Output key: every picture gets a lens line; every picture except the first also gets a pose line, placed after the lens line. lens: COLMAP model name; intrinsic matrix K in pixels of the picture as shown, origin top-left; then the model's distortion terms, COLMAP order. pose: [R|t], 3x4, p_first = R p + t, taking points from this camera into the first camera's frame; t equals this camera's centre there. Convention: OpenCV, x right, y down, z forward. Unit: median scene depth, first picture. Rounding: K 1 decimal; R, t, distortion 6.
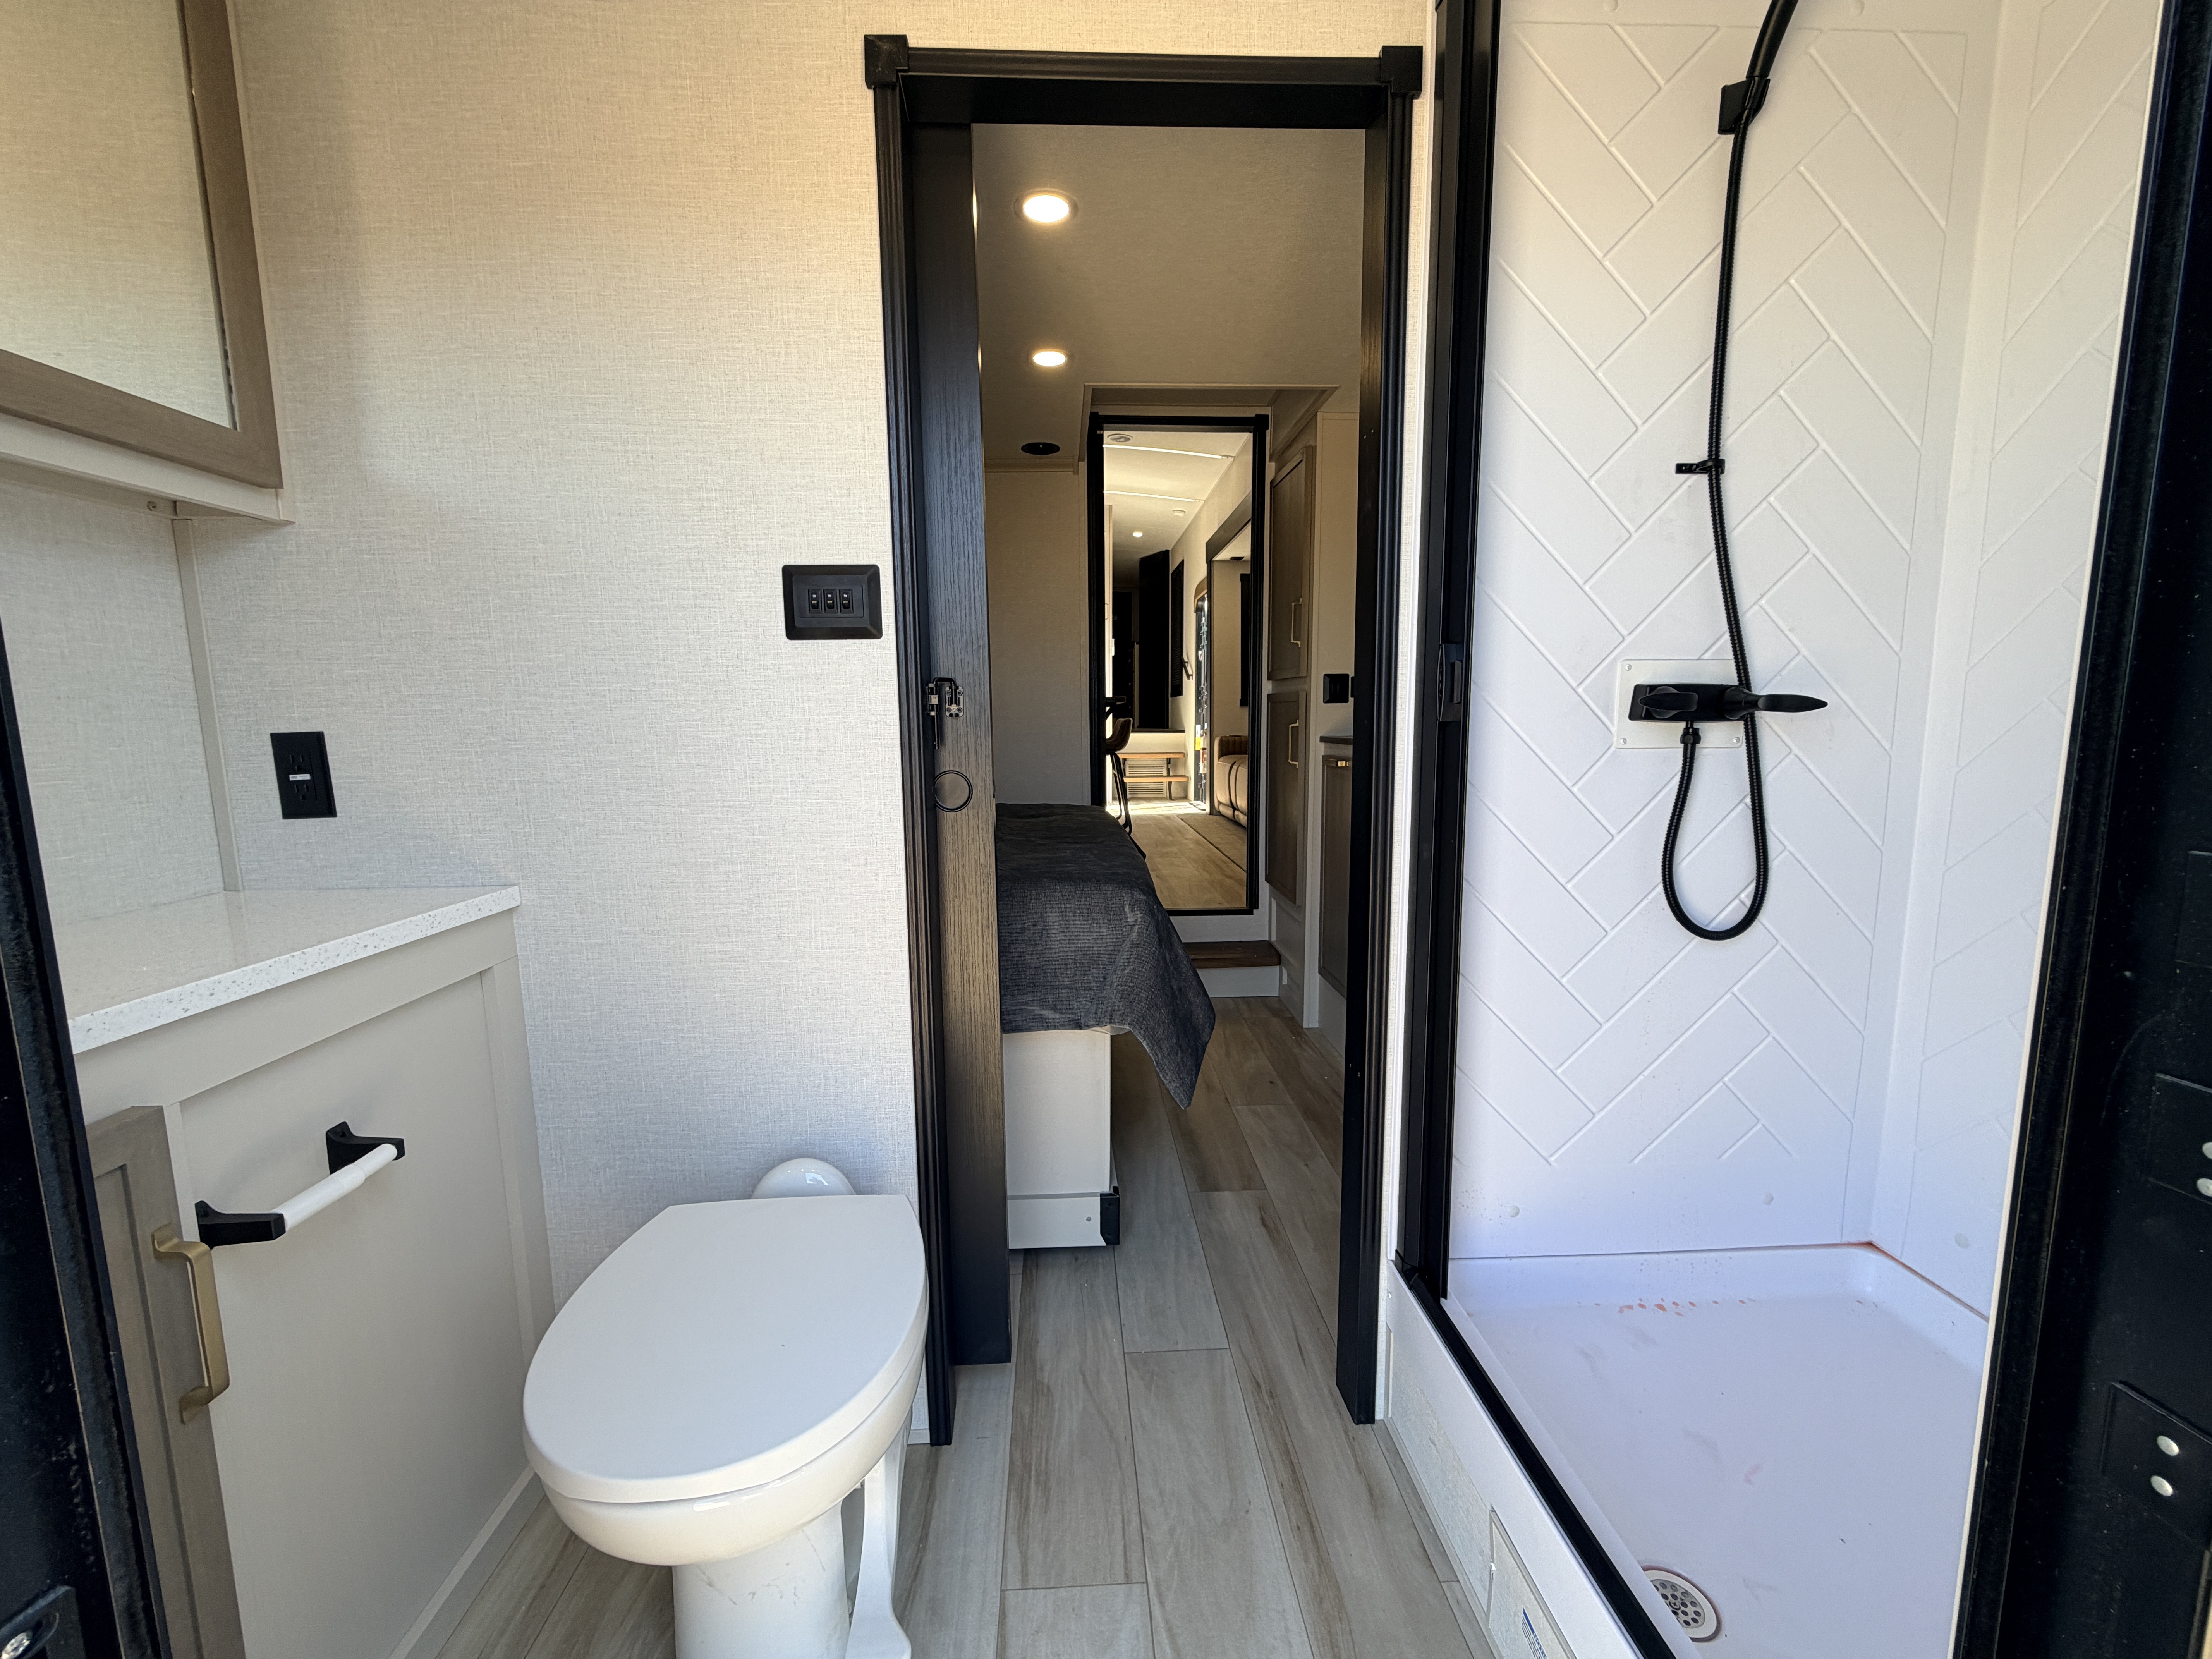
lens RADIAL K [[881.8, 0, 1097.1], [0, 881.8, 827.6], [0, 0, 1]] dist [0.000949, -0.000015]
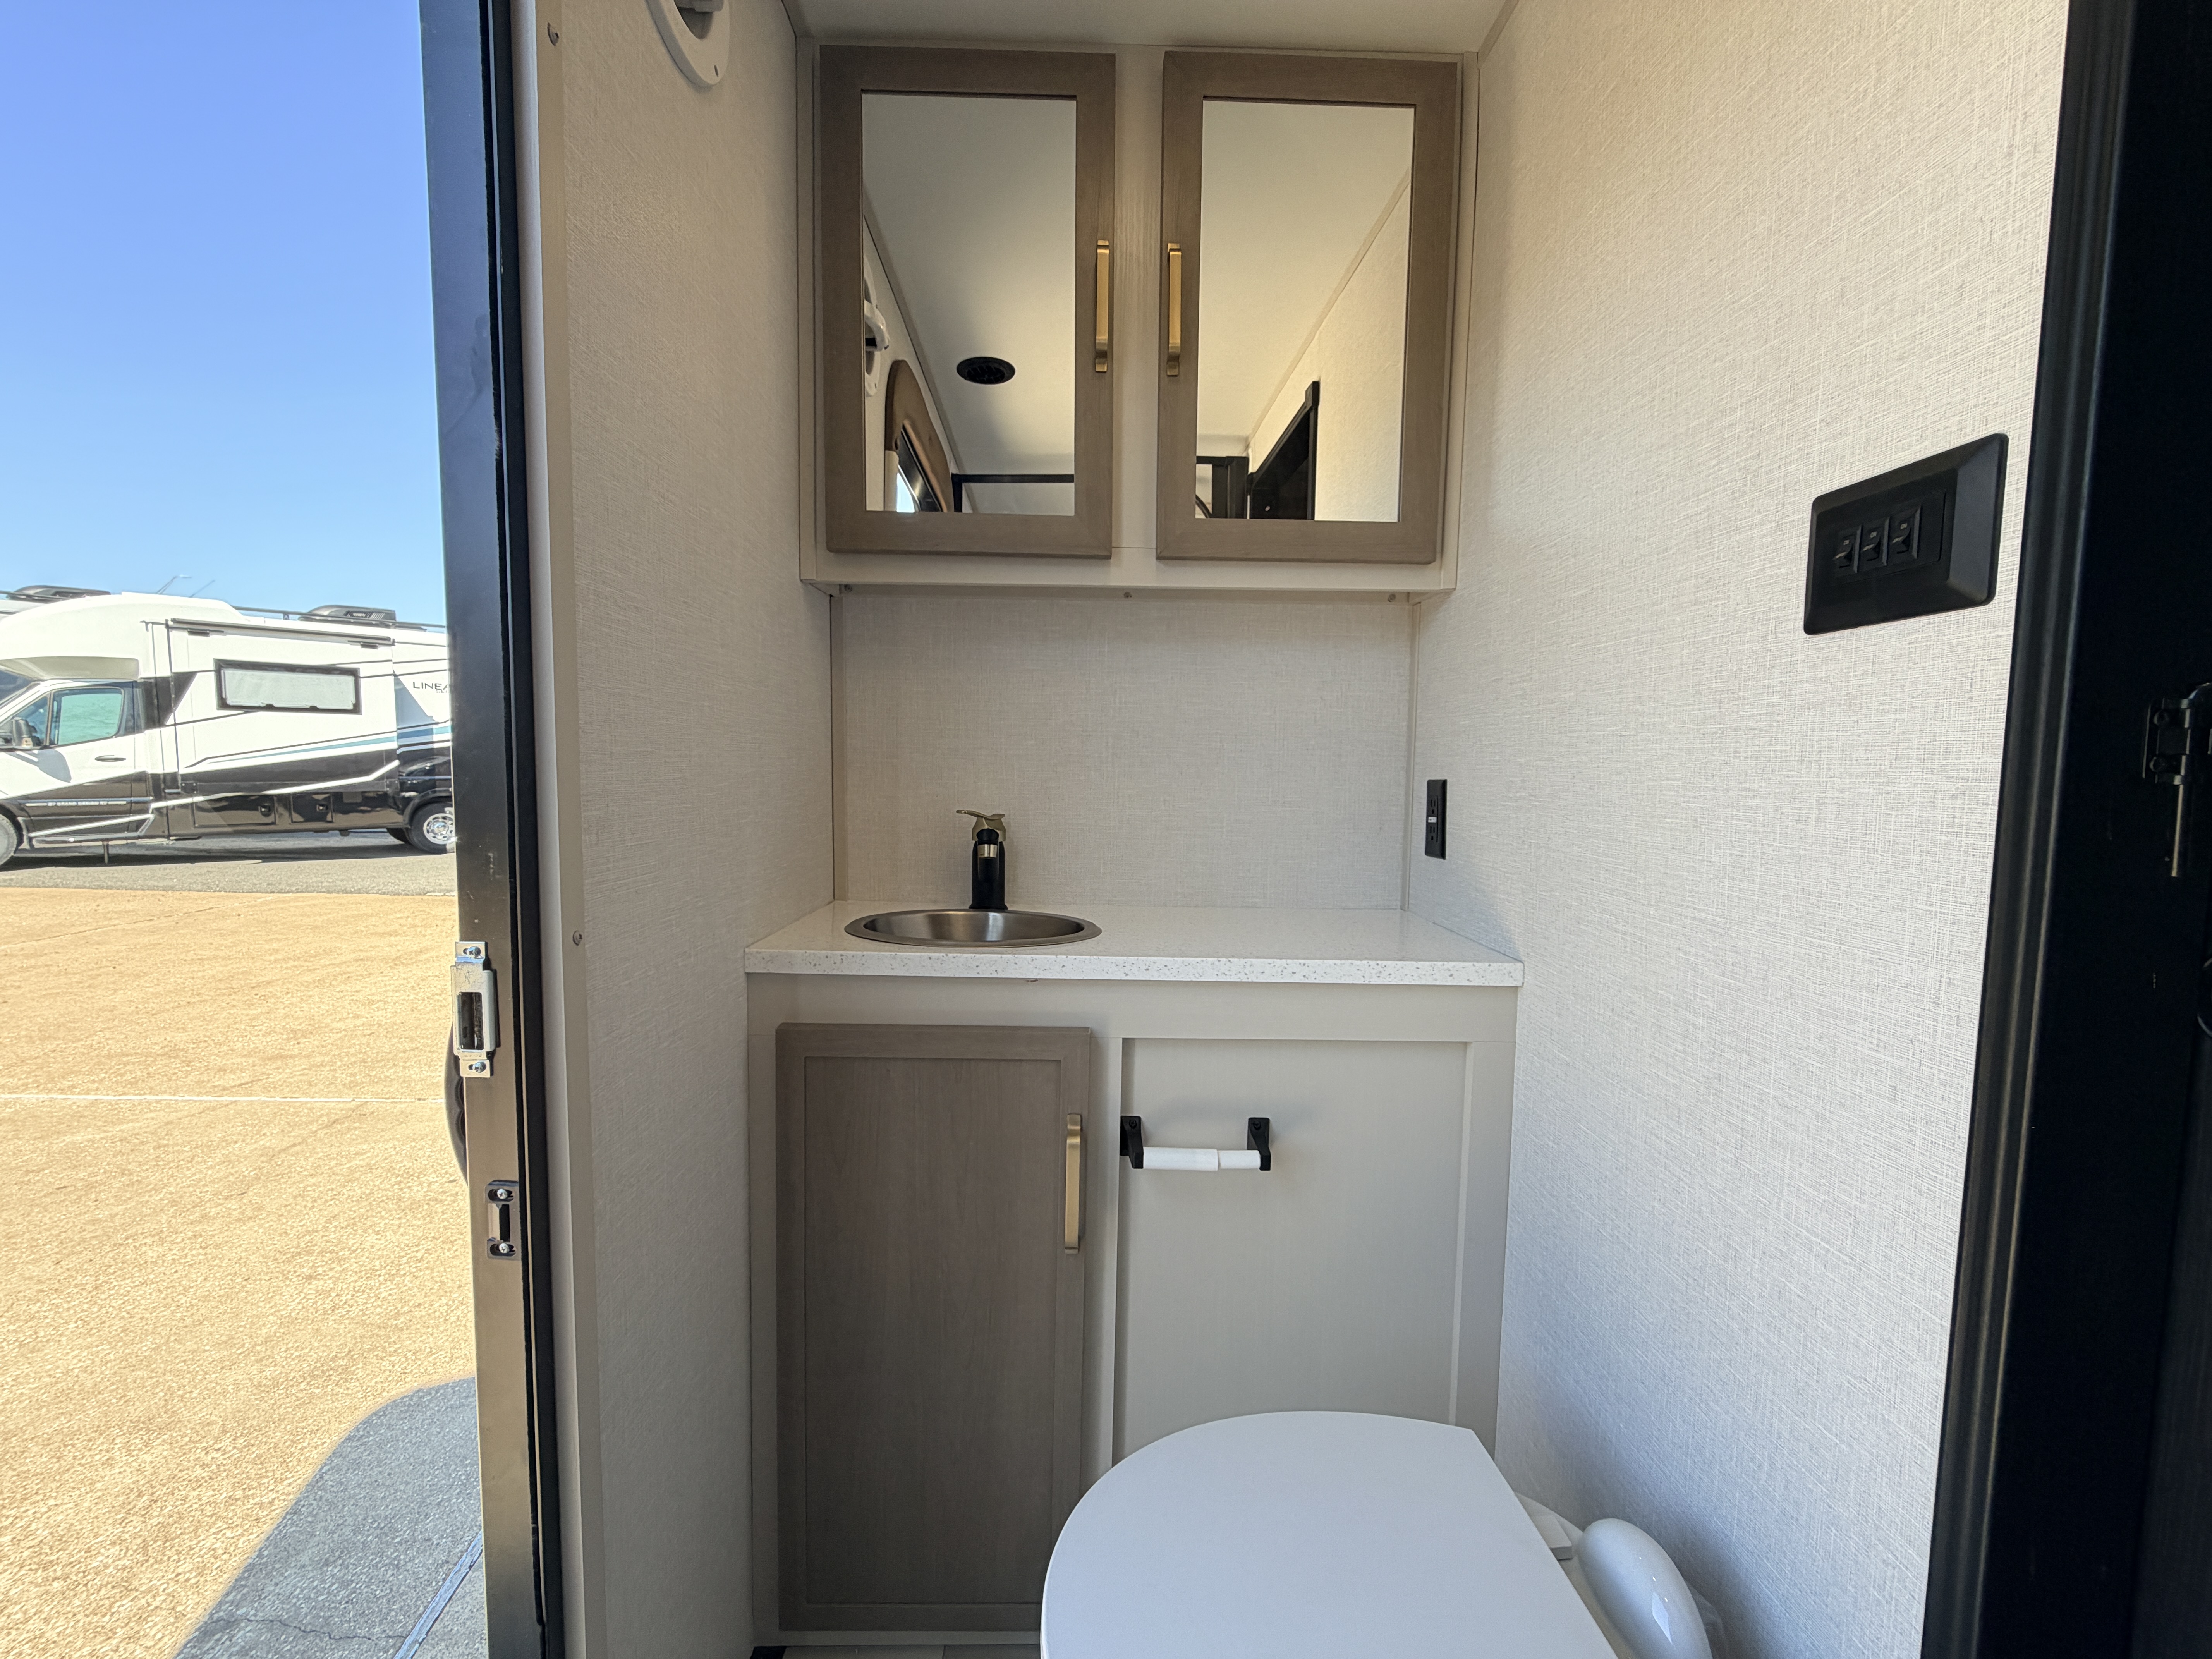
lens RADIAL K [[881.8, 0, 1100.2], [0, 881.8, 828.7], [0, 0, 1]] dist [0.000949, -0.000015]
pose [[-0.019259, 0.085009, -0.996194, 0.202903], [-0.140293, 0.986291, 0.086877, -0.083022], [0.989923, 0.141432, -0.007068, 0.592601]]
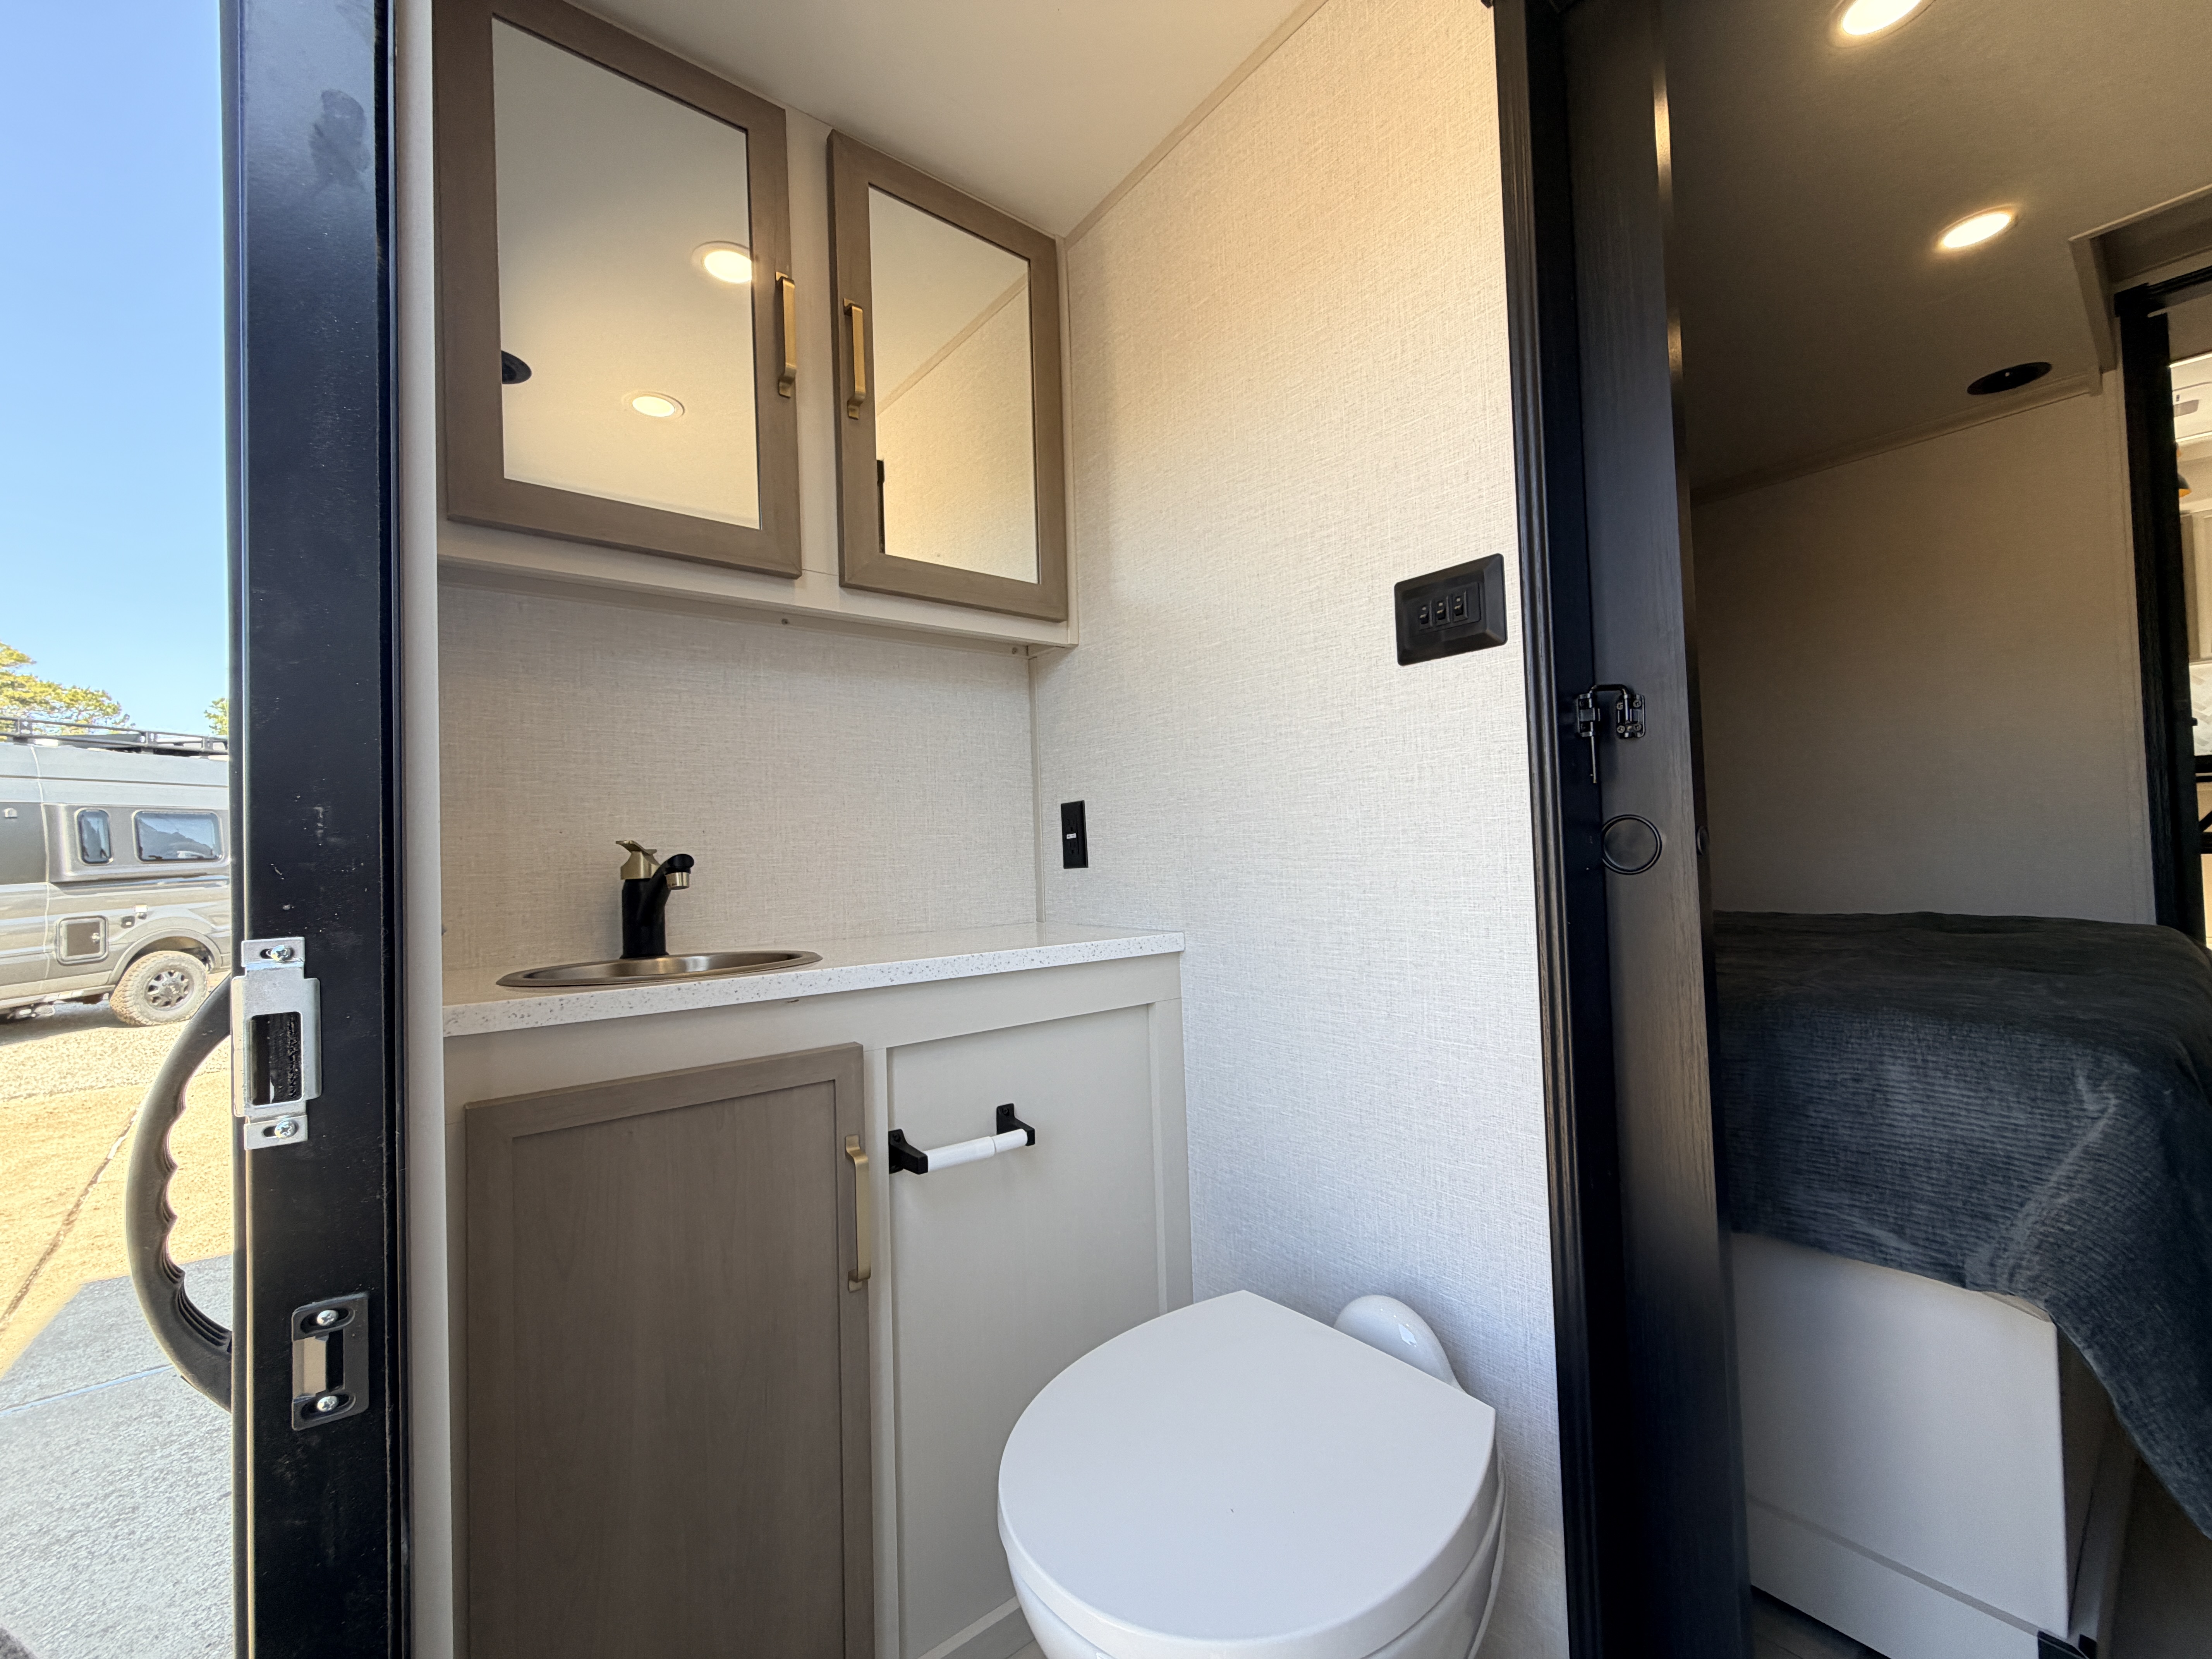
lens RADIAL K [[881.8, 0, 1101.7], [0, 881.8, 828.1], [0, 0, 1]] dist [0.000949, -0.000015]
pose [[0.584310, -0.029749, -0.810985, 0.175074], [-0.076327, 0.992883, -0.091415, 0.045952], [0.807933, 0.115315, 0.577881, 0.281503]]
